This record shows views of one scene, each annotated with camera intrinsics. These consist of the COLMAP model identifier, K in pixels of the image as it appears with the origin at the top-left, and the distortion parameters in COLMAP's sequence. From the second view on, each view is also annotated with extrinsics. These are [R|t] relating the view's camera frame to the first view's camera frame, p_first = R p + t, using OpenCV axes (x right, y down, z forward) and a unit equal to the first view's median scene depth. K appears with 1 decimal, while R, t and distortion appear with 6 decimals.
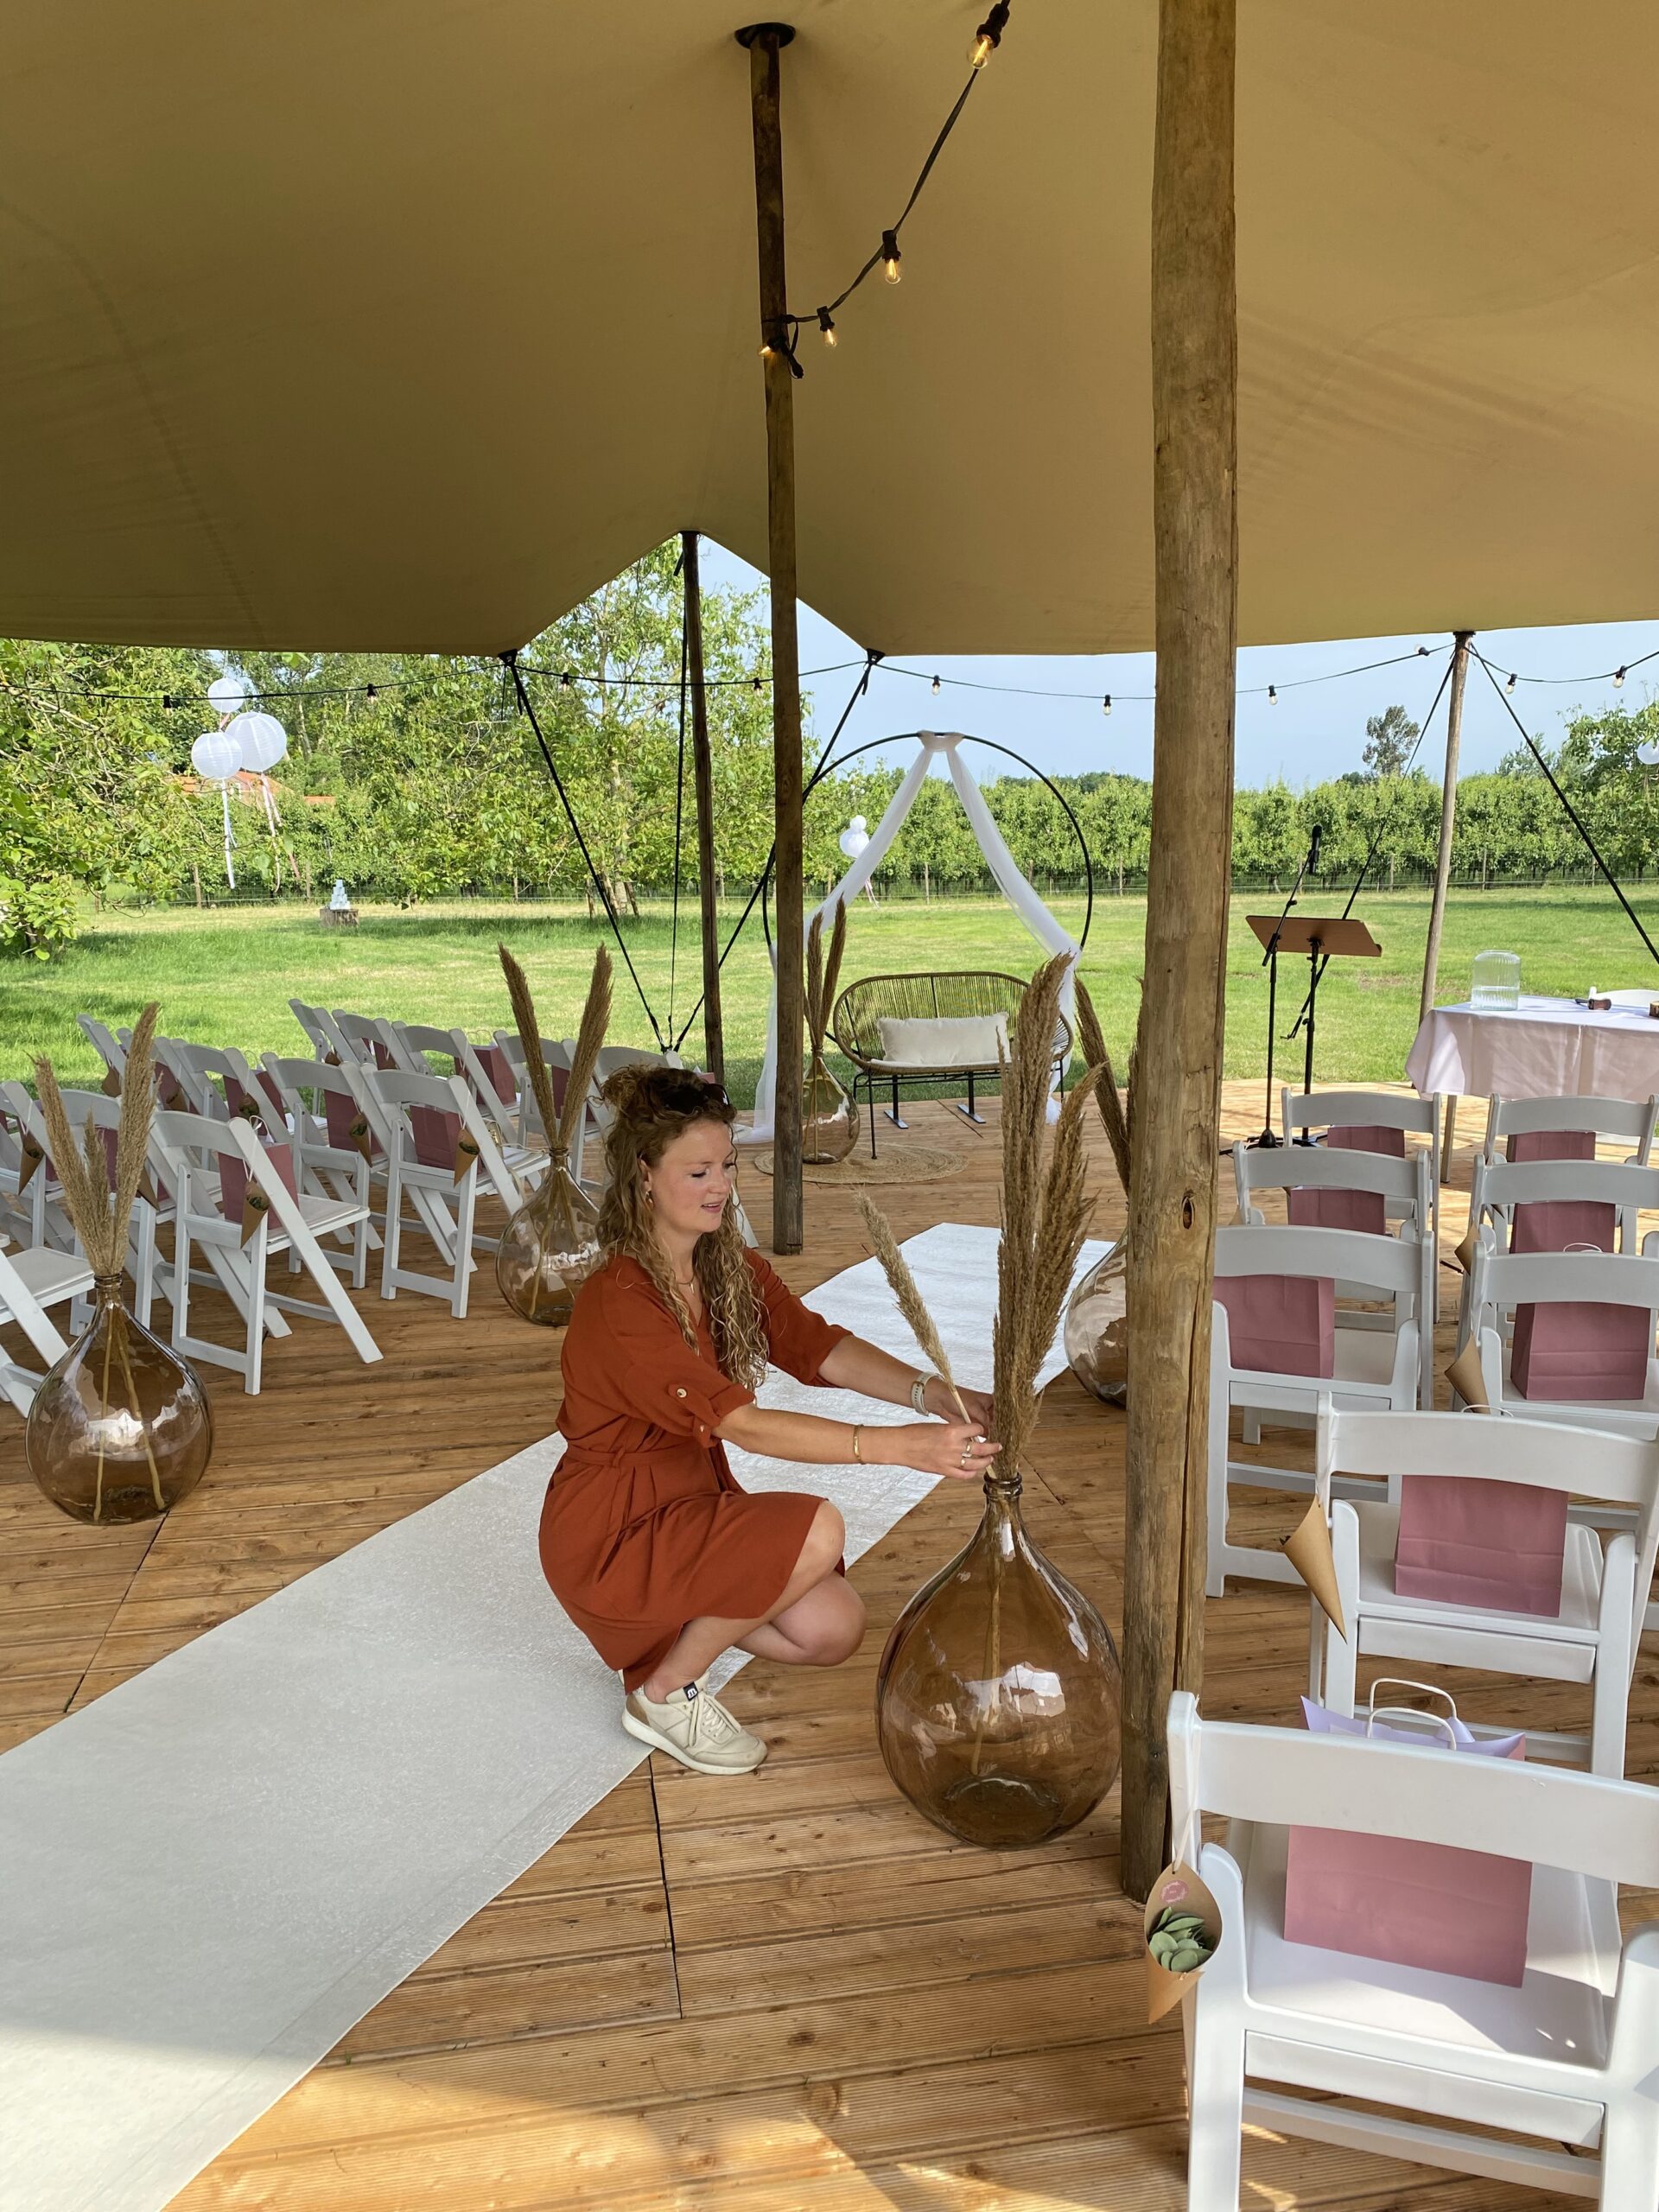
lens RADIAL K [[1694.4, 0, 838.5], [0, 1694.4, 1119.2], [0, 0, 1]] dist [0.077682, -0.148776]
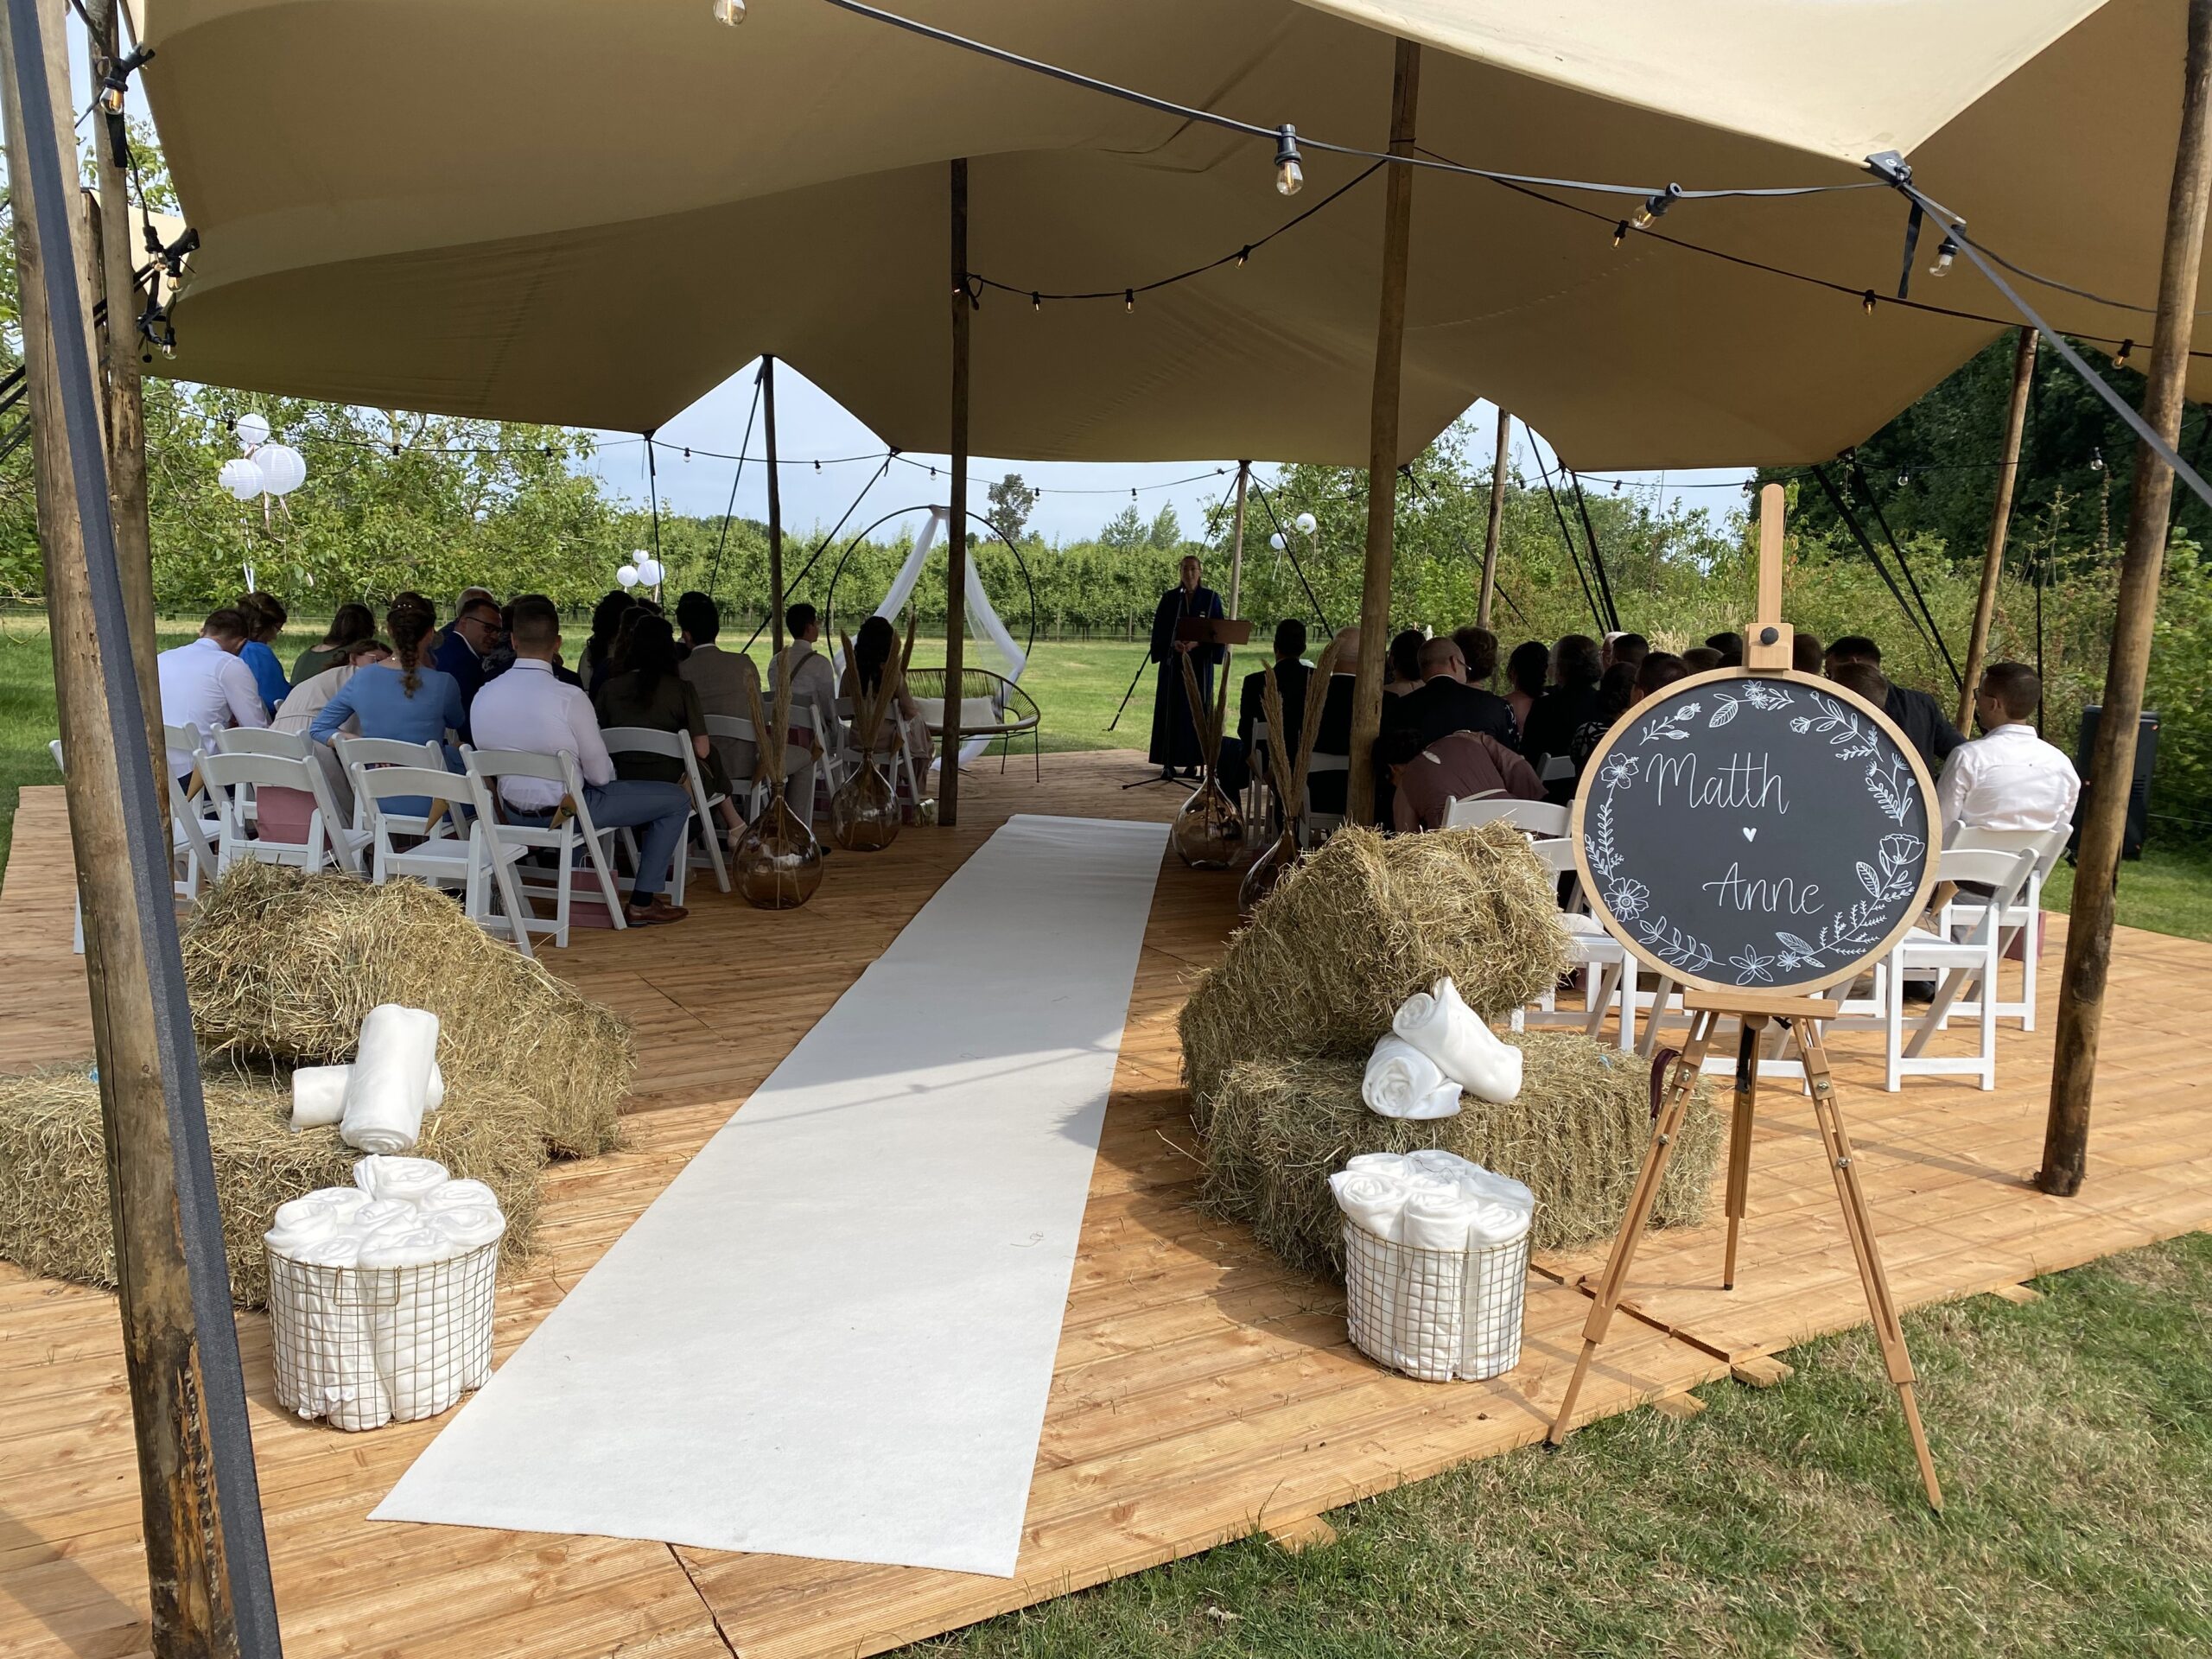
lens RADIAL K [[1710.3, 0, 1081.1], [0, 1710.3, 813.8], [0, 0, 1]] dist [0.042054, -0.044779]
pose [[0.935822, -0.004410, 0.352444, -0.125615], [0.015253, 0.999492, -0.027994, 0.029661], [-0.352141, 0.031573, 0.935414, -0.151077]]
